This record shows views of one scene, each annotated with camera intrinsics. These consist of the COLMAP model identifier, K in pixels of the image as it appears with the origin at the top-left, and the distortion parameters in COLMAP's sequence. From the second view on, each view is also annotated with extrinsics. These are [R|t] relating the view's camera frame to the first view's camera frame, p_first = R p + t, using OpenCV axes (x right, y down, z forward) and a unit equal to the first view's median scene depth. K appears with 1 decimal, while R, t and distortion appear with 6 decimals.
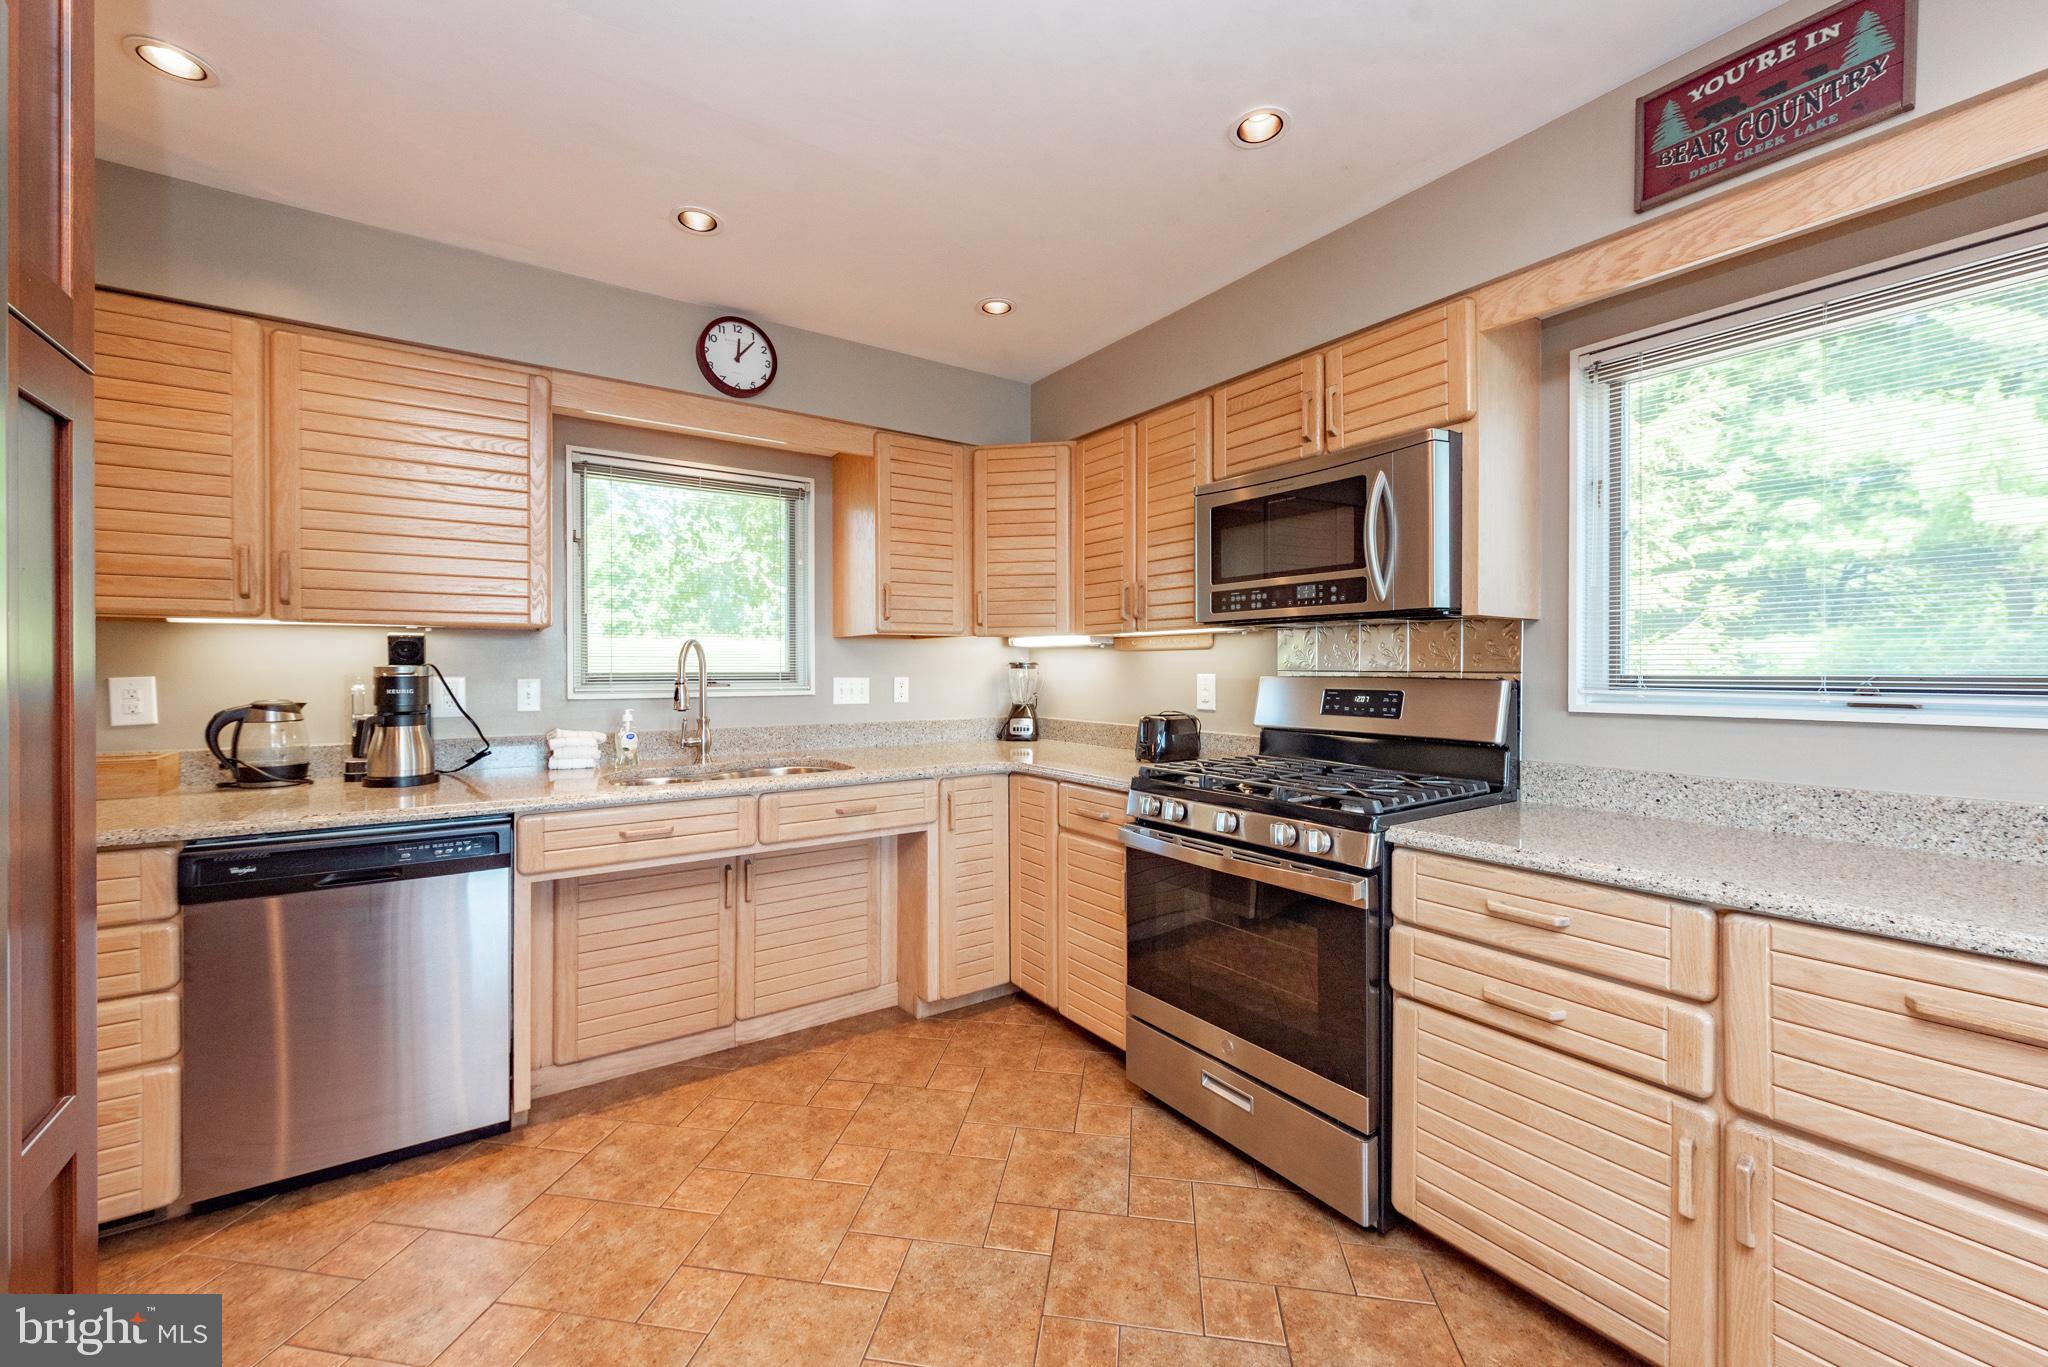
lens RADIAL K [[808.9, 0, 1035.0], [0, 808.9, 670.6], [0, 0, 1]] dist [0.002385, 0.000024]
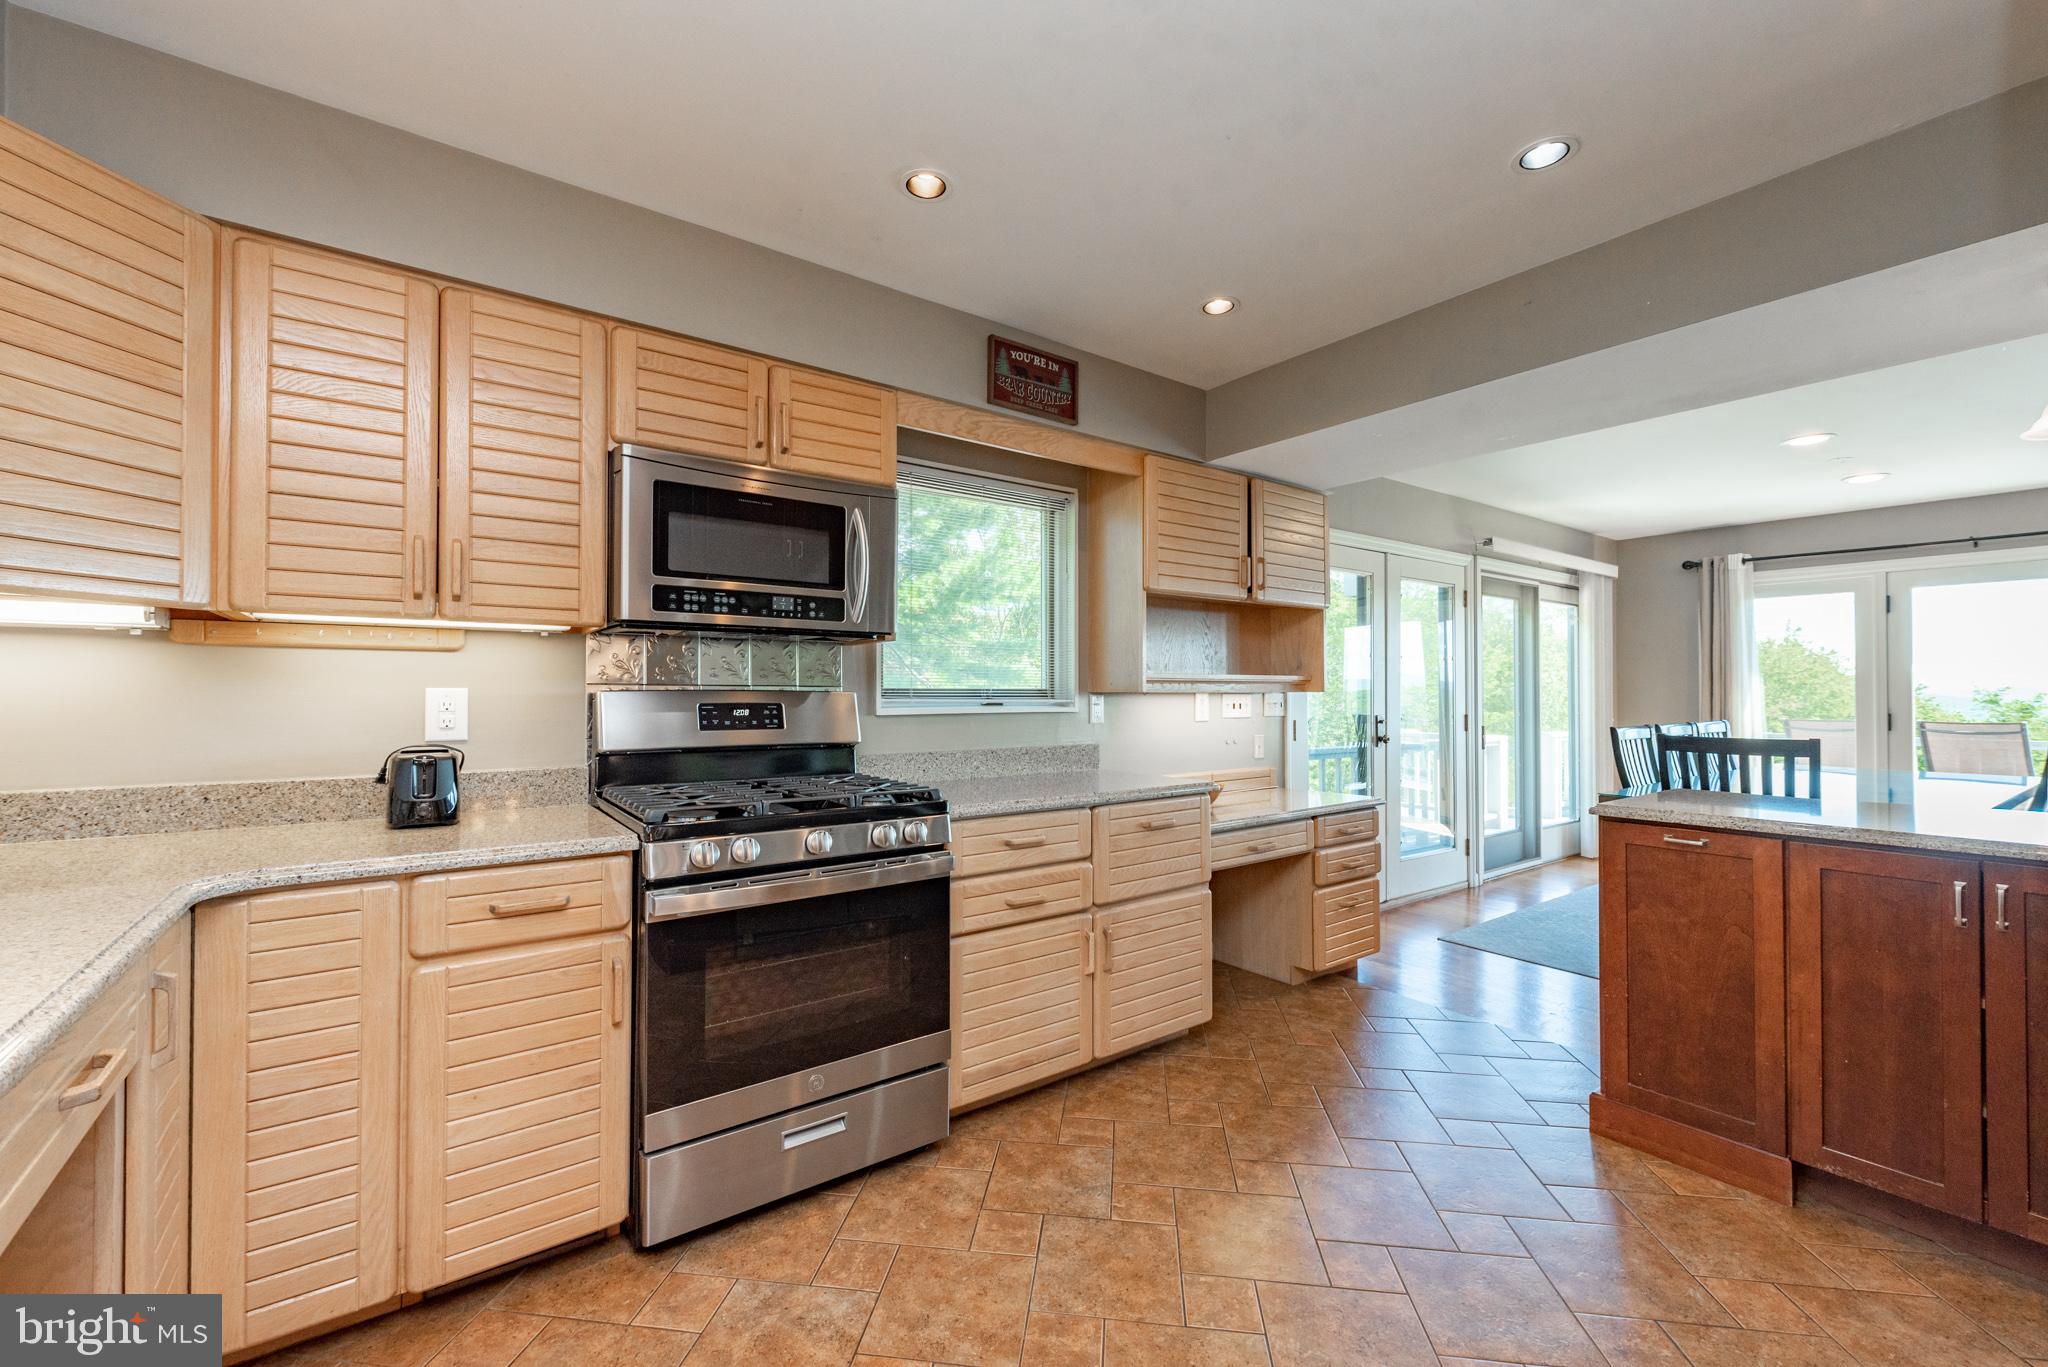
lens RADIAL K [[808.9, 0, 1036.4], [0, 808.9, 683.5], [0, 0, 1]] dist [0.002385, 0.000024]
pose [[-0.020842, 0.011971, 0.999711, -0.643790], [0.001706, 0.999927, -0.011938, 0.012813], [-0.999781, 0.001457, -0.020861, 0.691849]]
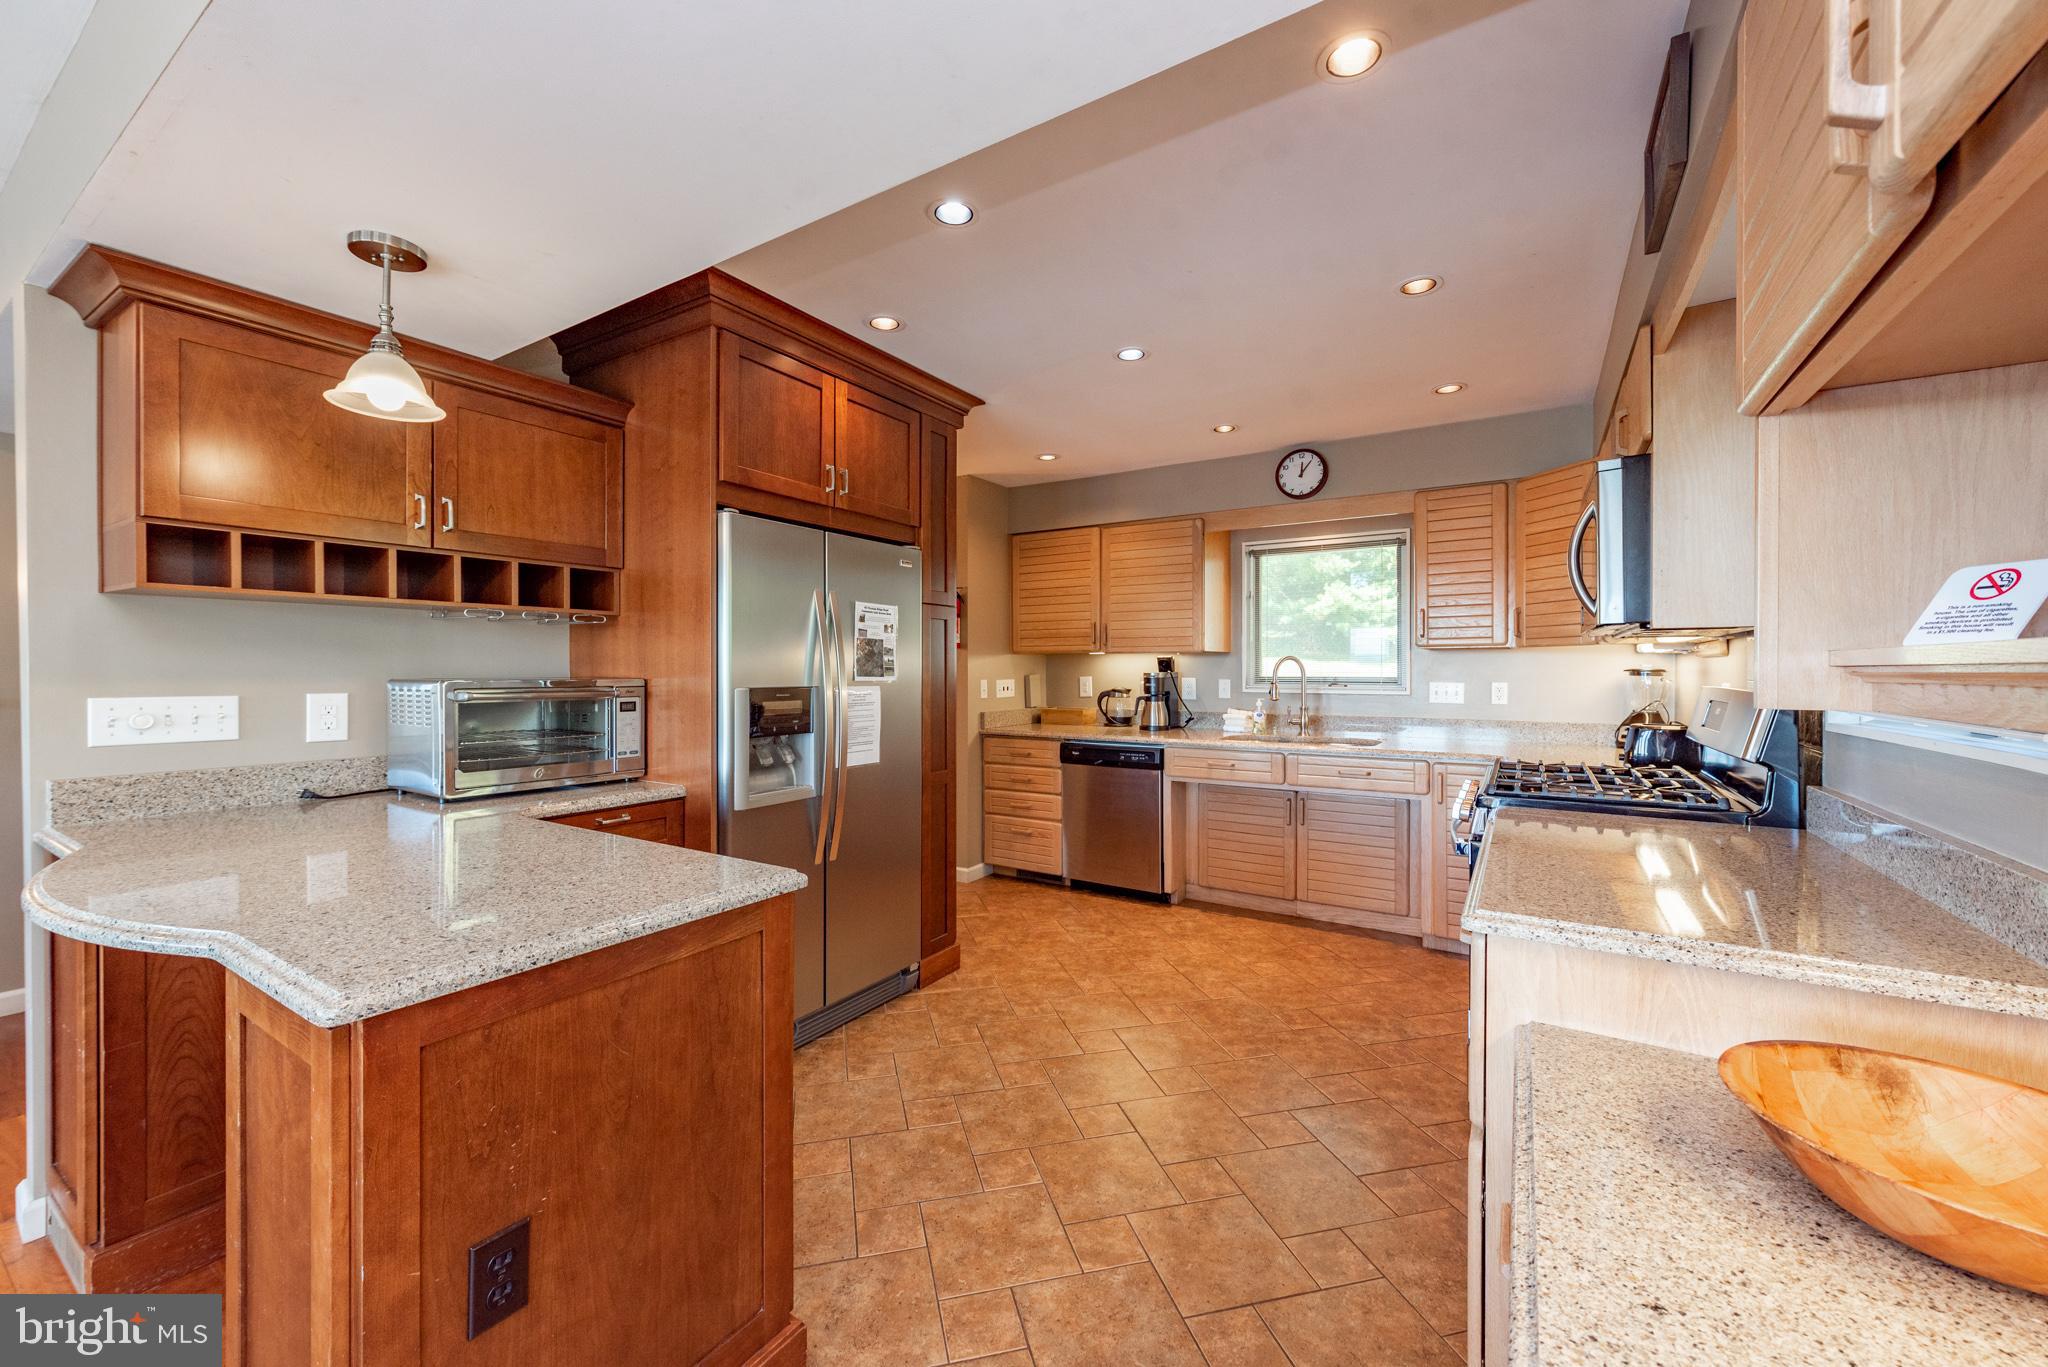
lens RADIAL K [[808.9, 0, 1012.1], [0, 808.9, 675.3], [0, 0, 1]] dist [0.002385, 0.000024]
pose [[0.391222, 0.009610, -0.920246, 1.017080], [-0.002056, 0.999952, 0.009568, -0.018262], [0.920294, -0.001851, 0.391223, -0.142414]]
